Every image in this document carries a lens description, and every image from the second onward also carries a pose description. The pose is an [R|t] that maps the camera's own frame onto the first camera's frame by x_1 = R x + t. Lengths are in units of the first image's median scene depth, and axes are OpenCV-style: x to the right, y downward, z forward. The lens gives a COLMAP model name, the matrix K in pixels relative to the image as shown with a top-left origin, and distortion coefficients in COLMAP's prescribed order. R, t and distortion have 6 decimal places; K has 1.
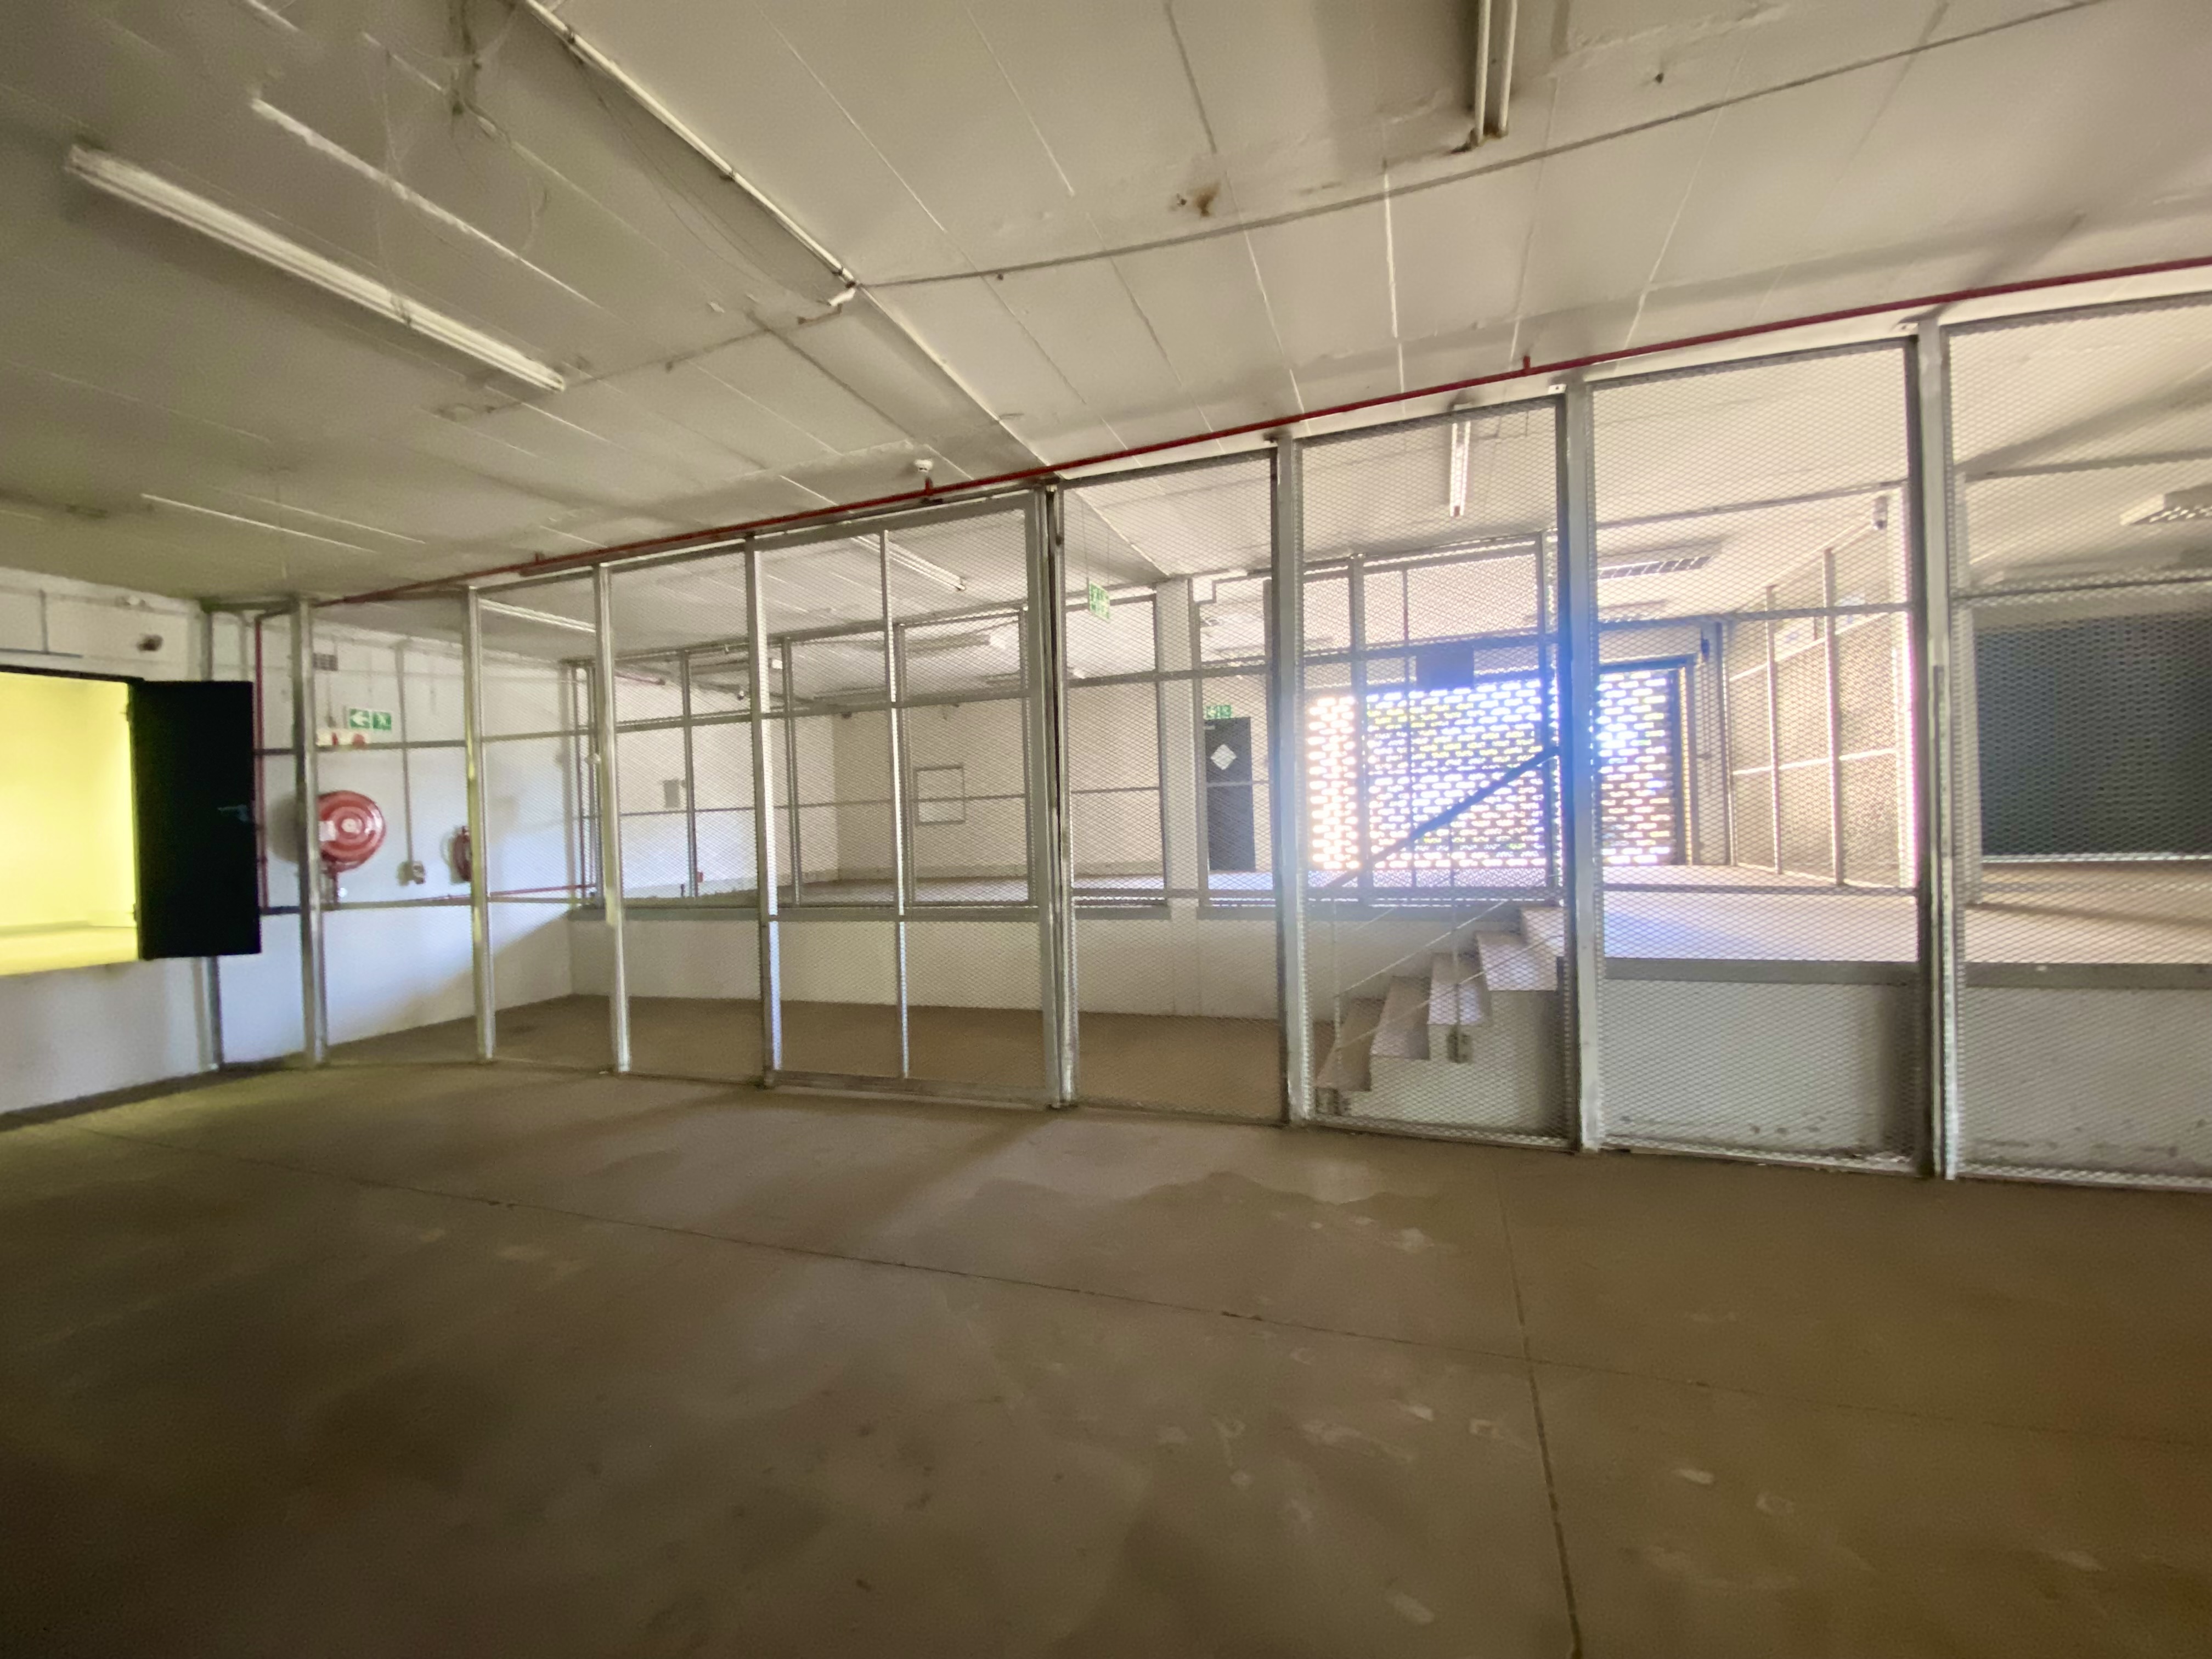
lens RADIAL K [[884.0, 0, 1112.7], [0, 884.0, 825.9], [0, 0, 1]] dist [0.005525, -0.012643]
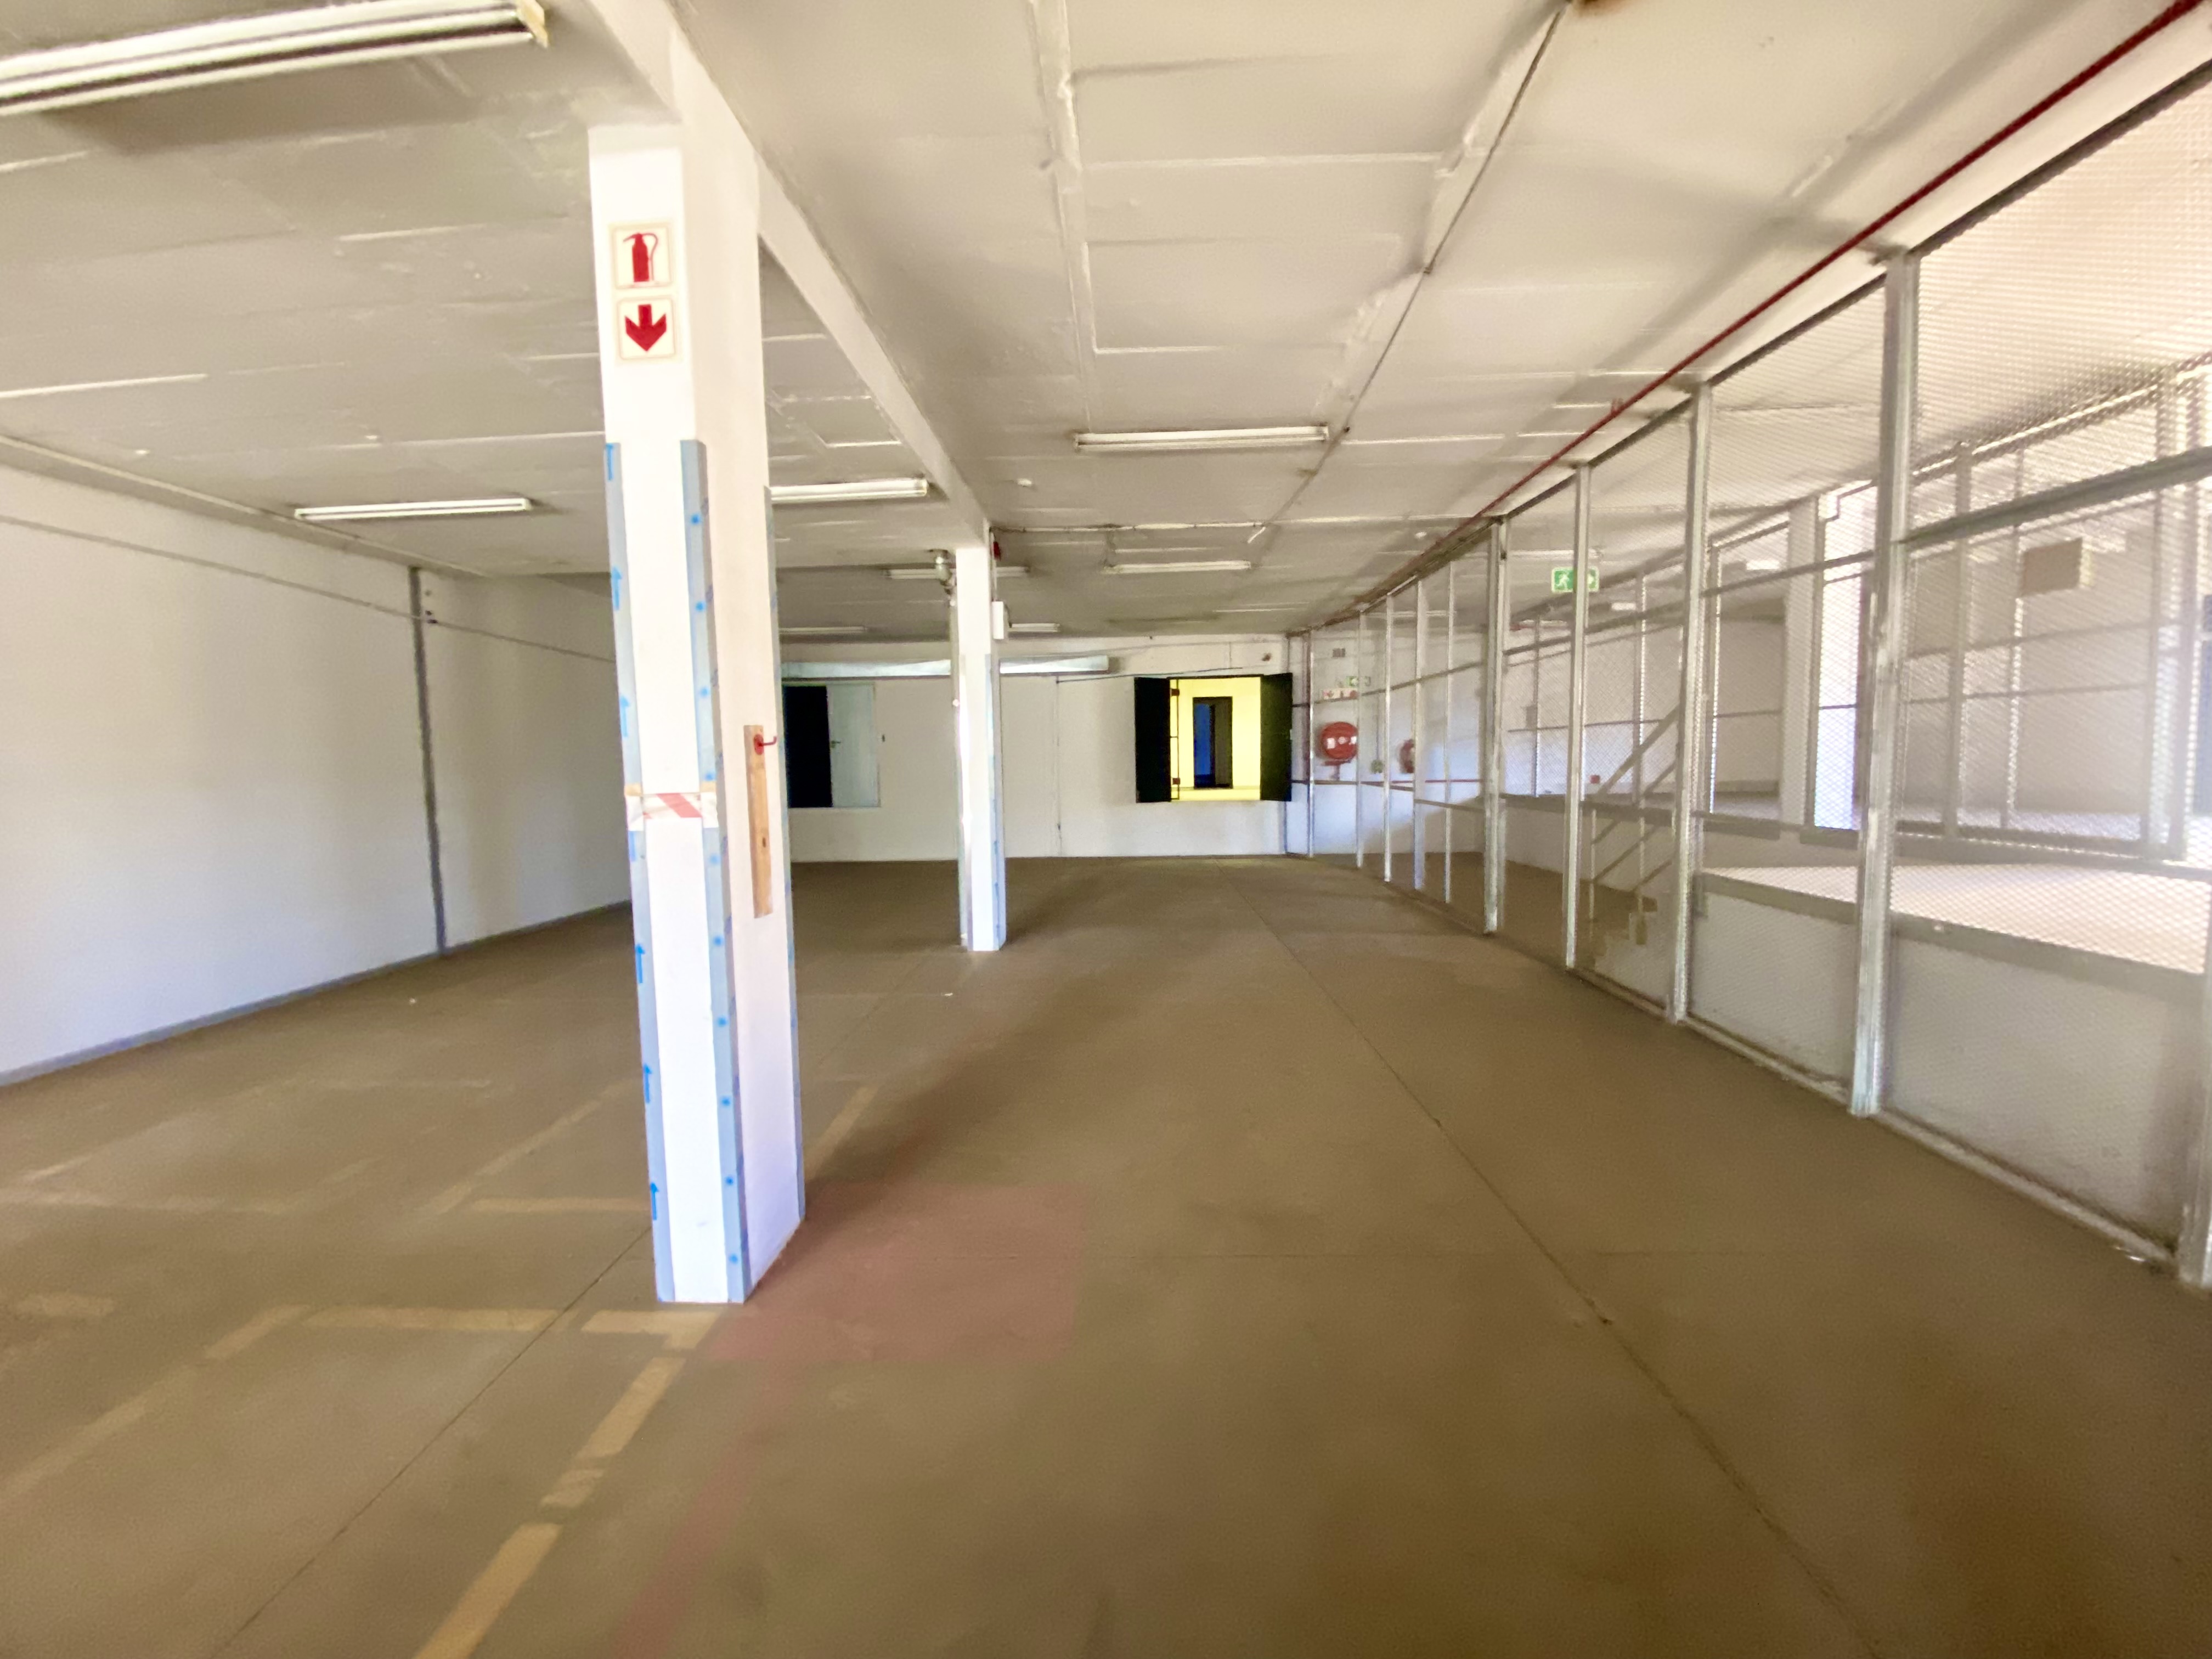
lens RADIAL K [[884.0, 0, 1100.5], [0, 884.0, 823.7], [0, 0, 1]] dist [0.005525, -0.012643]
pose [[0.301262, 0.099005, -0.948388, 0.820693], [0.006897, 0.994343, 0.105993, -0.027578], [0.953516, -0.038472, 0.298875, -0.072449]]
